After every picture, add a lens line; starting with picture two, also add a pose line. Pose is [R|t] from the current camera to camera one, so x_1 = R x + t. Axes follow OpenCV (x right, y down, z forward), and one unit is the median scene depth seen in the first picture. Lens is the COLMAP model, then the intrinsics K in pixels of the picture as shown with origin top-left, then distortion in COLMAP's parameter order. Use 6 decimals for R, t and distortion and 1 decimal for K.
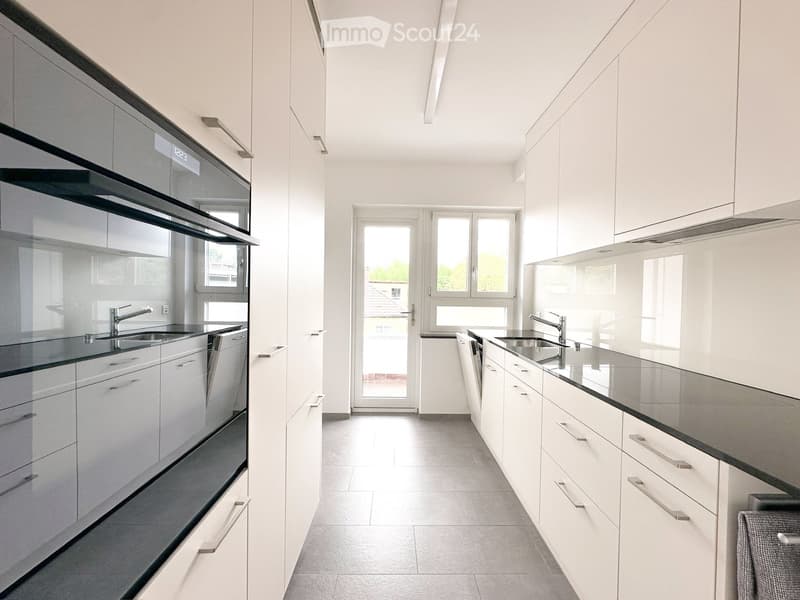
lens RADIAL K [[315.2, 0, 393.0], [0, 315.2, 298.9], [0, 0, 1]] dist [-0.003571, -0.000385]
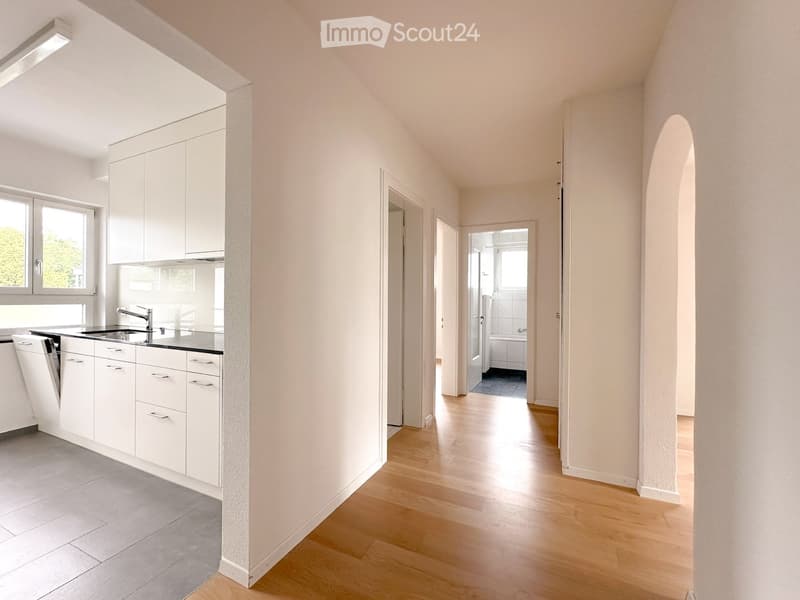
lens RADIAL K [[315.2, 0, 393.0], [0, 315.2, 298.9], [0, 0, 1]] dist [-0.003571, -0.000385]
pose [[0.399198, -0.014945, 0.916743, -0.166224], [0.008415, 0.999885, 0.012636, 0.006067], [-0.916826, 0.002670, 0.399277, -0.292372]]
